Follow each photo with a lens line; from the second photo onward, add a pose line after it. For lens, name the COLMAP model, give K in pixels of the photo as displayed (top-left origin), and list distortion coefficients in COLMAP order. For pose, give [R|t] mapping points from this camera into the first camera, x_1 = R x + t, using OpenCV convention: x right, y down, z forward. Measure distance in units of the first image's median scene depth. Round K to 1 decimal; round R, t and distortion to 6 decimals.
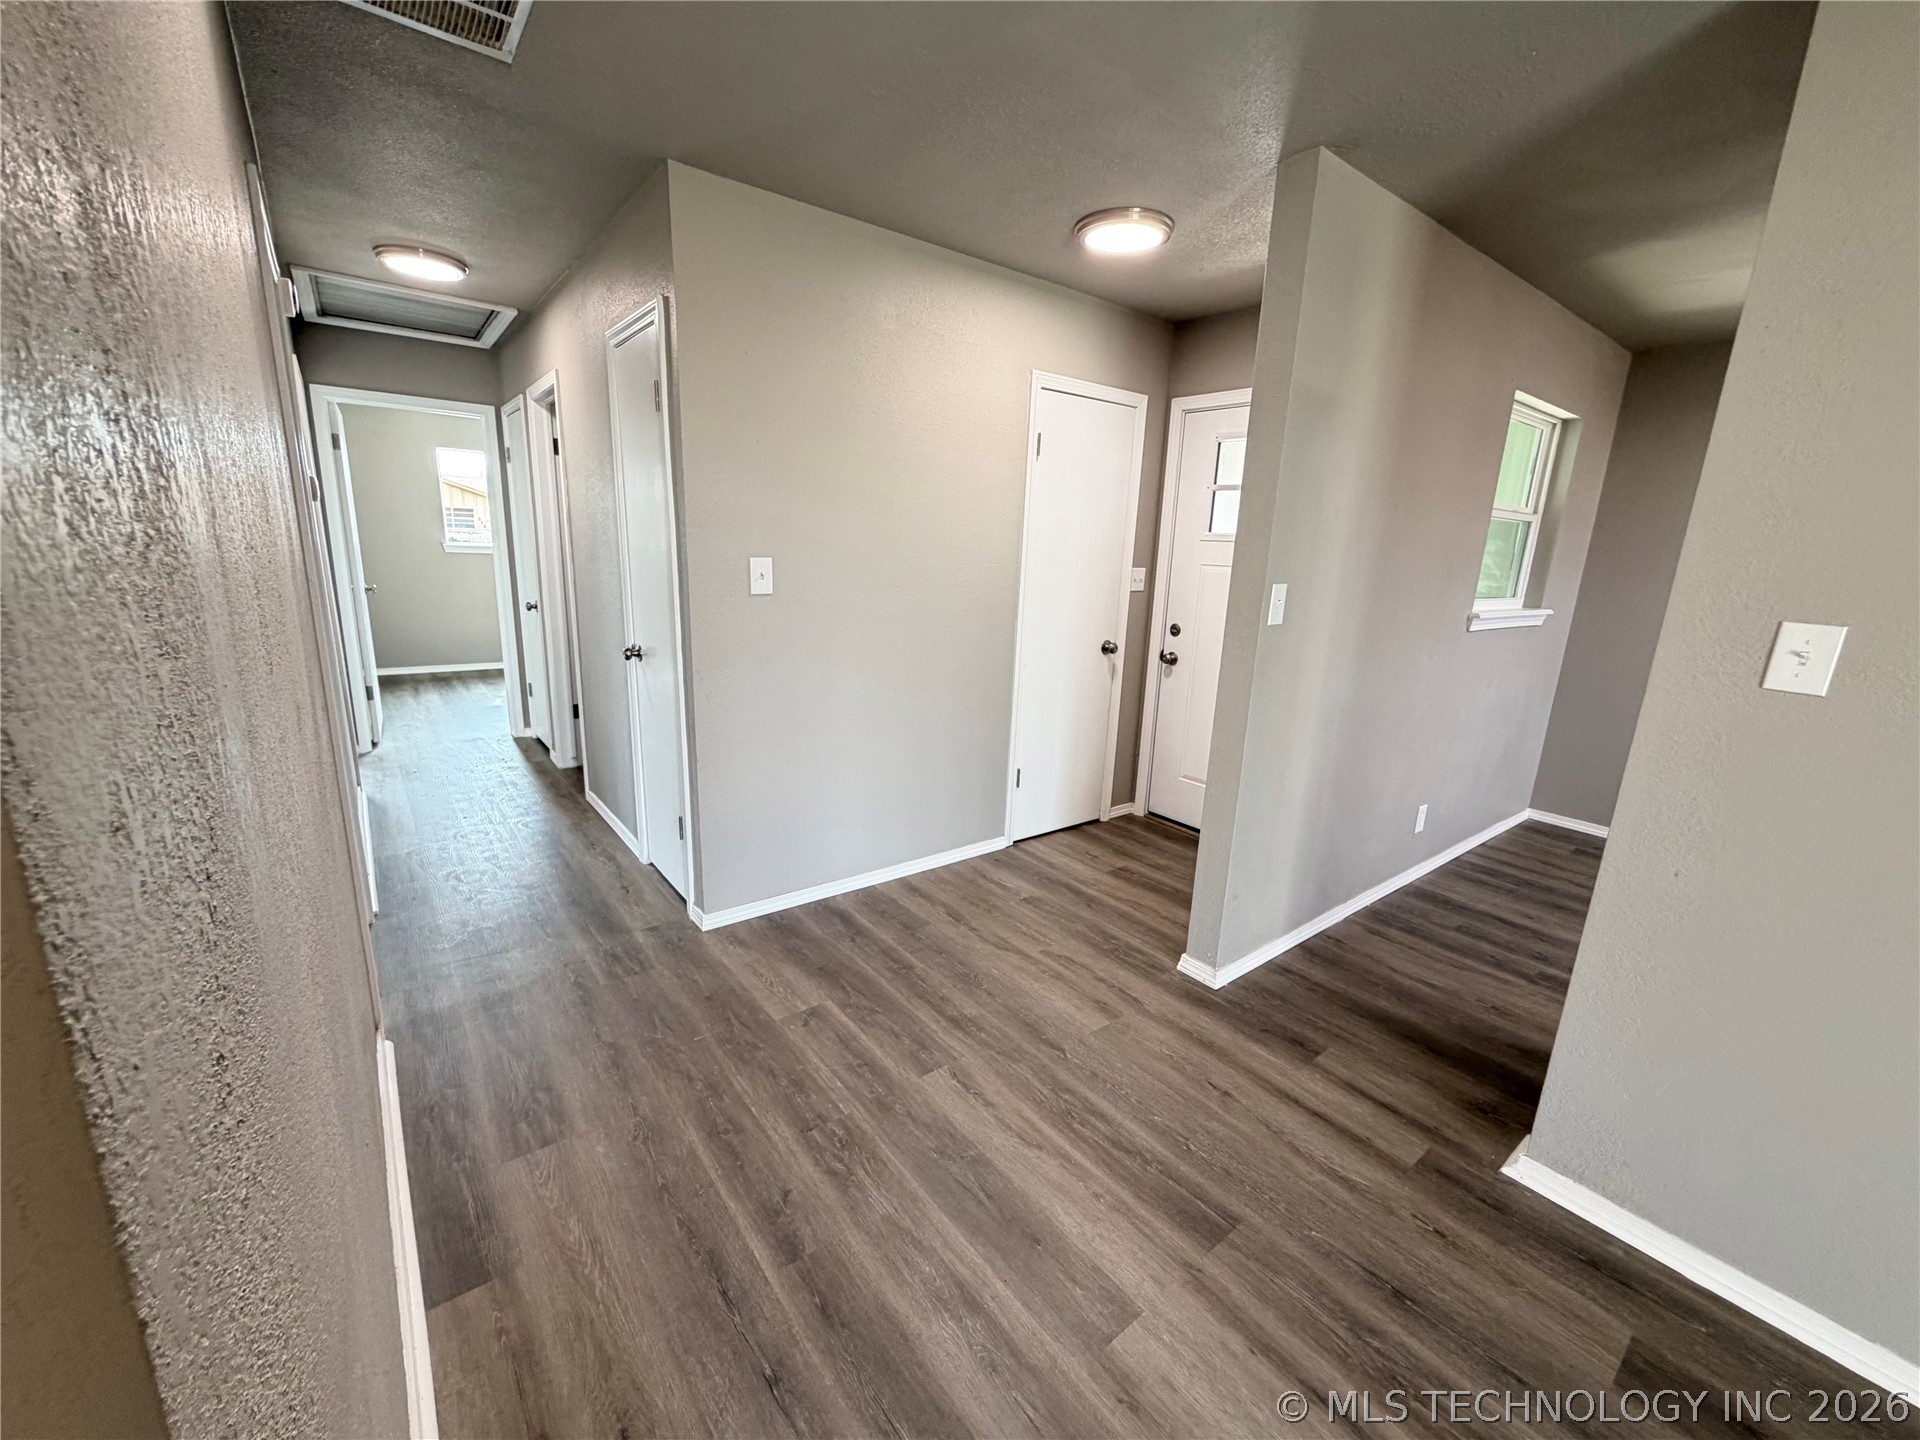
lens RADIAL K [[767.4, 0, 958.7], [0, 767.4, 718.3], [0, 0, 1]] dist [0.001080, 0.000243]
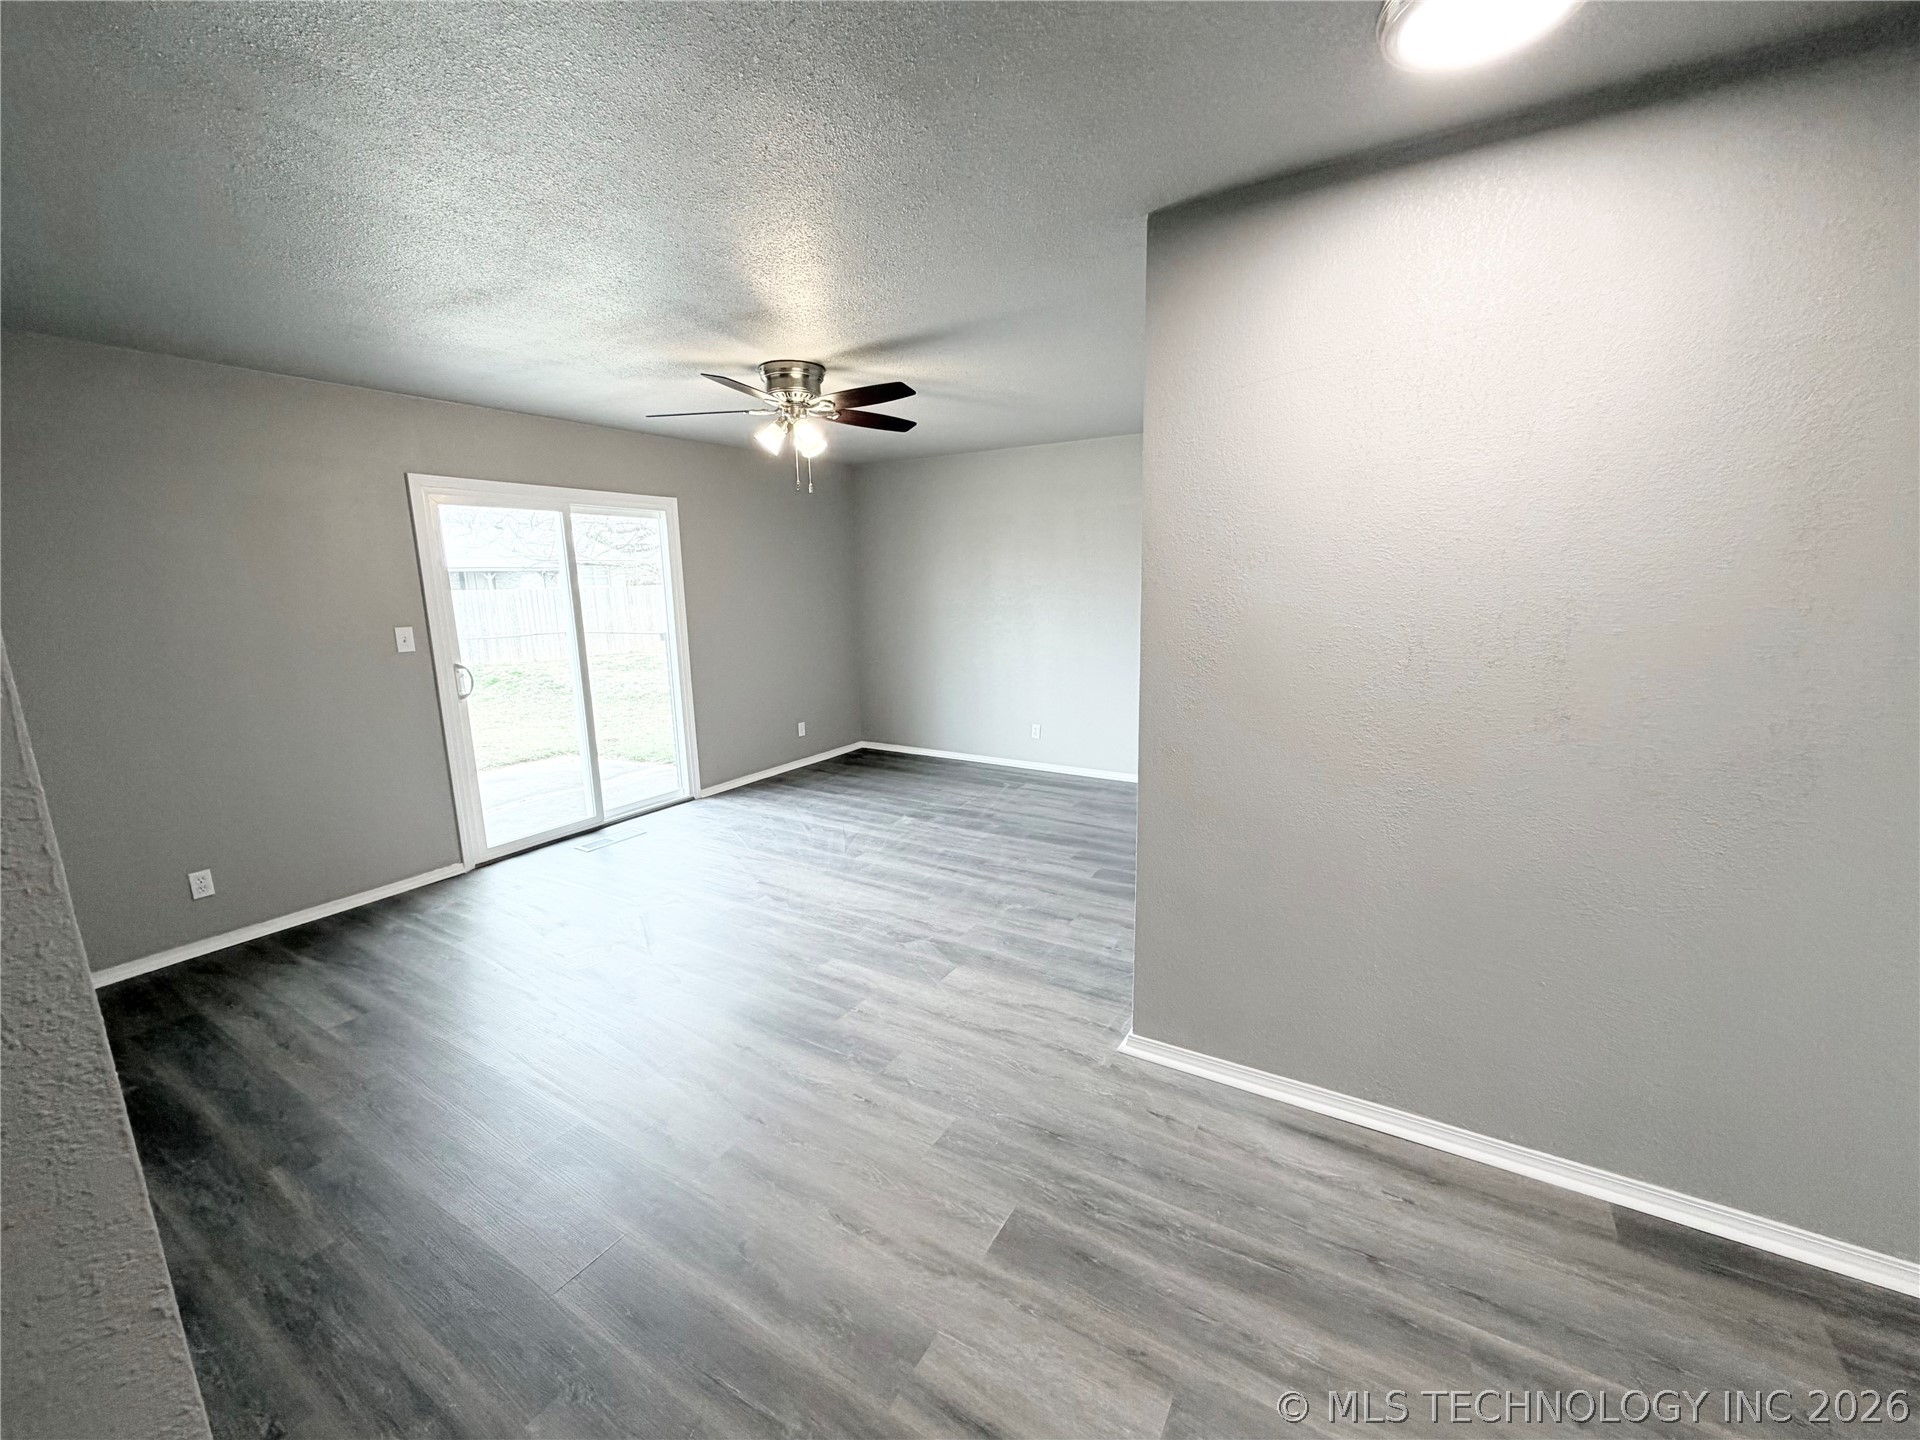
lens RADIAL K [[767.4, 0, 953.9], [0, 767.4, 716.8], [0, 0, 1]] dist [0.001080, 0.000243]
pose [[-0.938848, 0.039413, -0.342070, 0.532741], [-0.095779, 0.924331, 0.369376, -0.261739], [0.330744, 0.379551, -0.864031, 0.977836]]
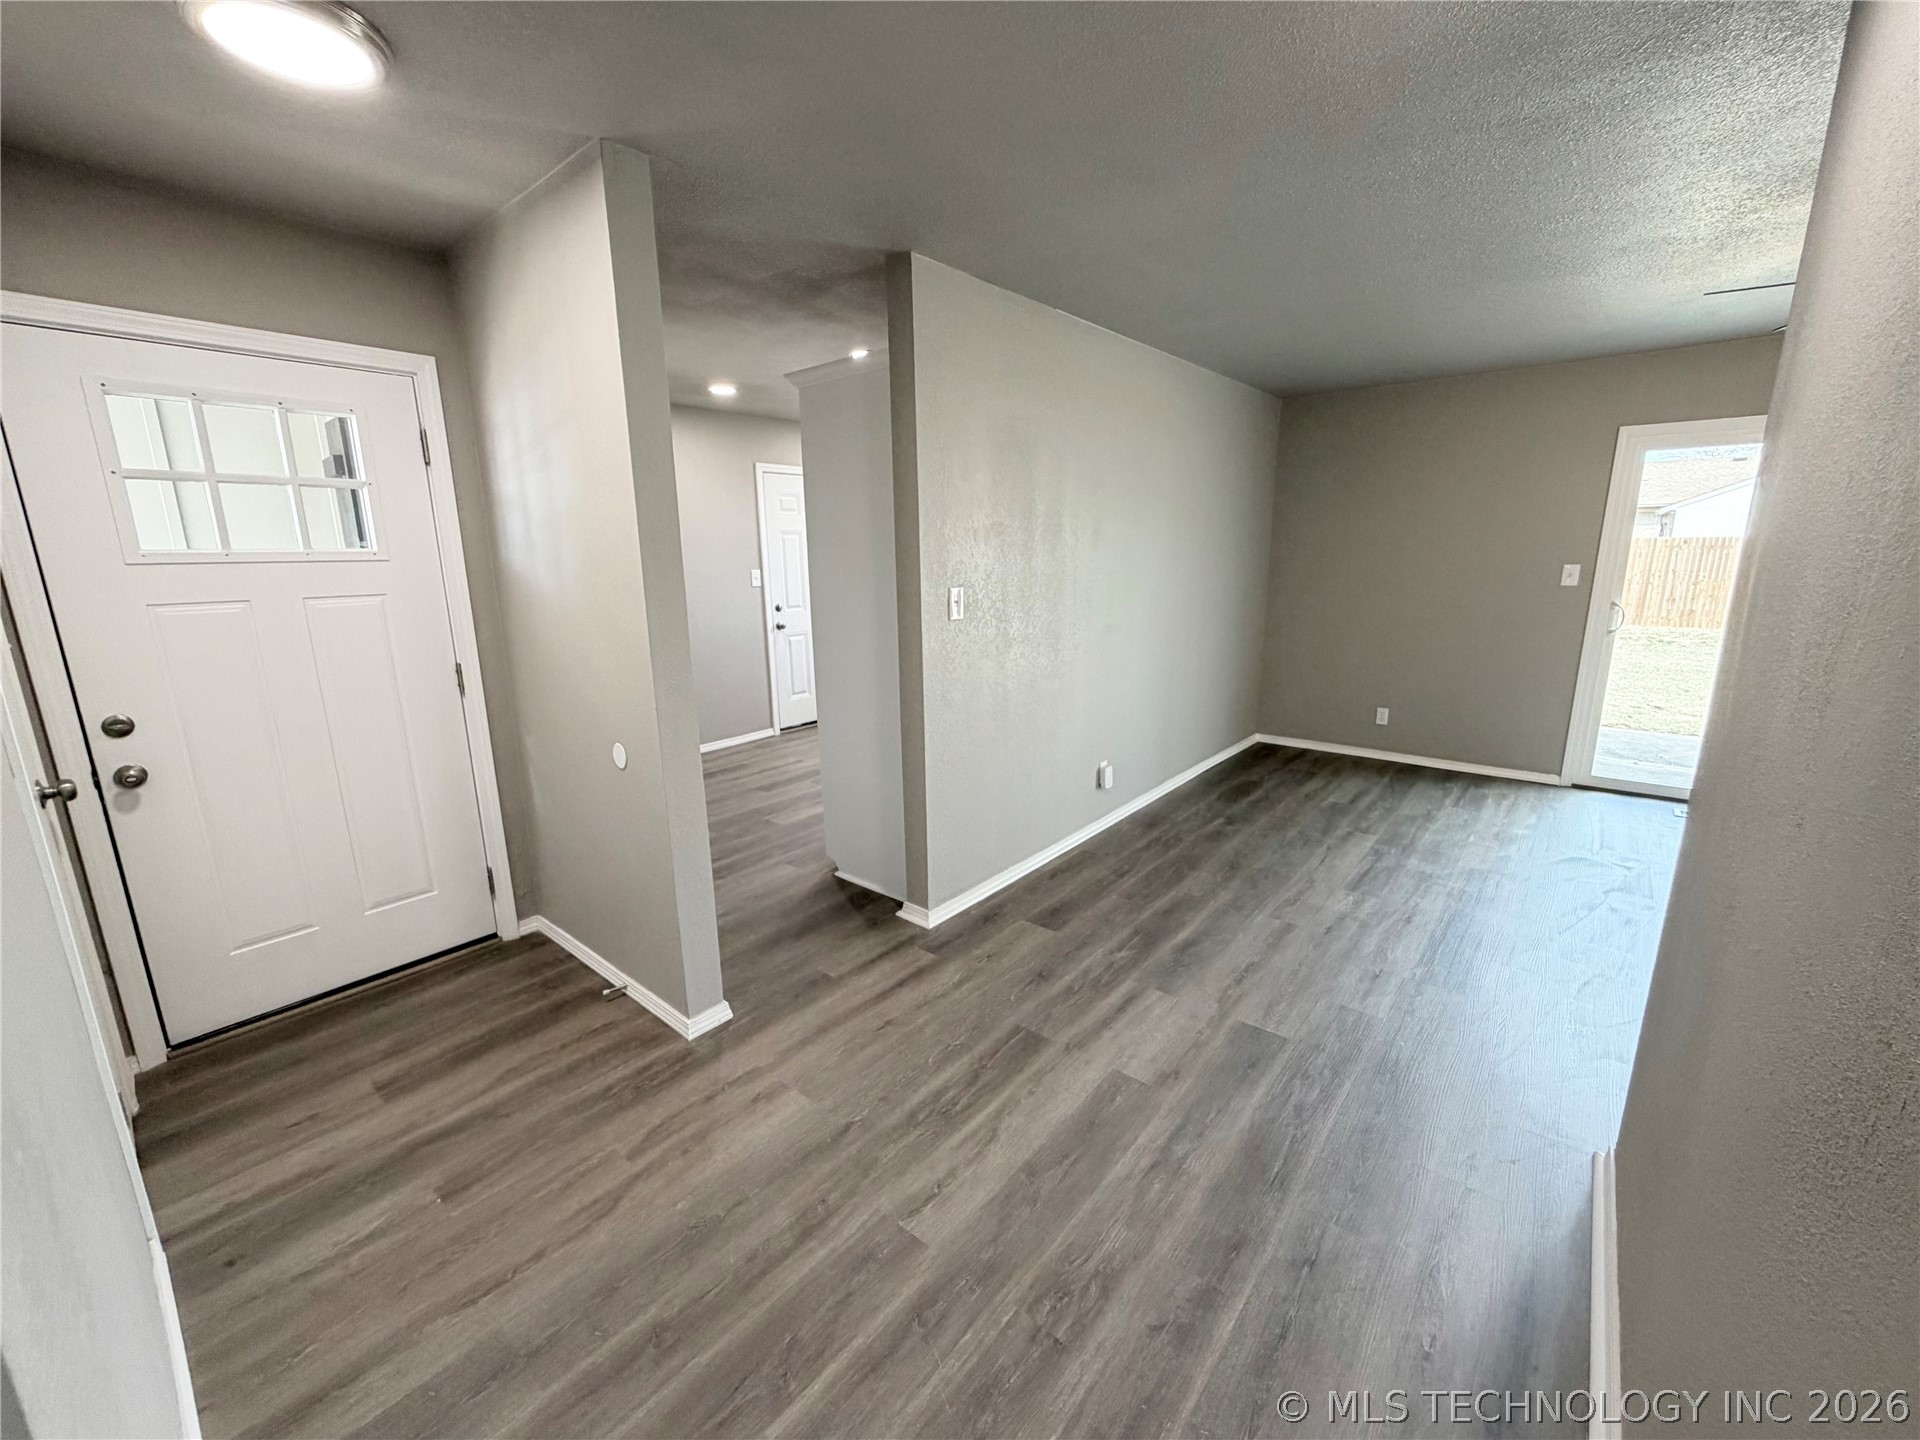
lens RADIAL K [[767.4, 0, 953.1], [0, 767.4, 712.3], [0, 0, 1]] dist [0.001080, 0.000243]
pose [[-0.202118, -0.243681, 0.948561, -0.682703], [0.224877, 0.931125, 0.287119, -0.278668], [-0.953194, 0.271341, -0.133399, 0.929546]]
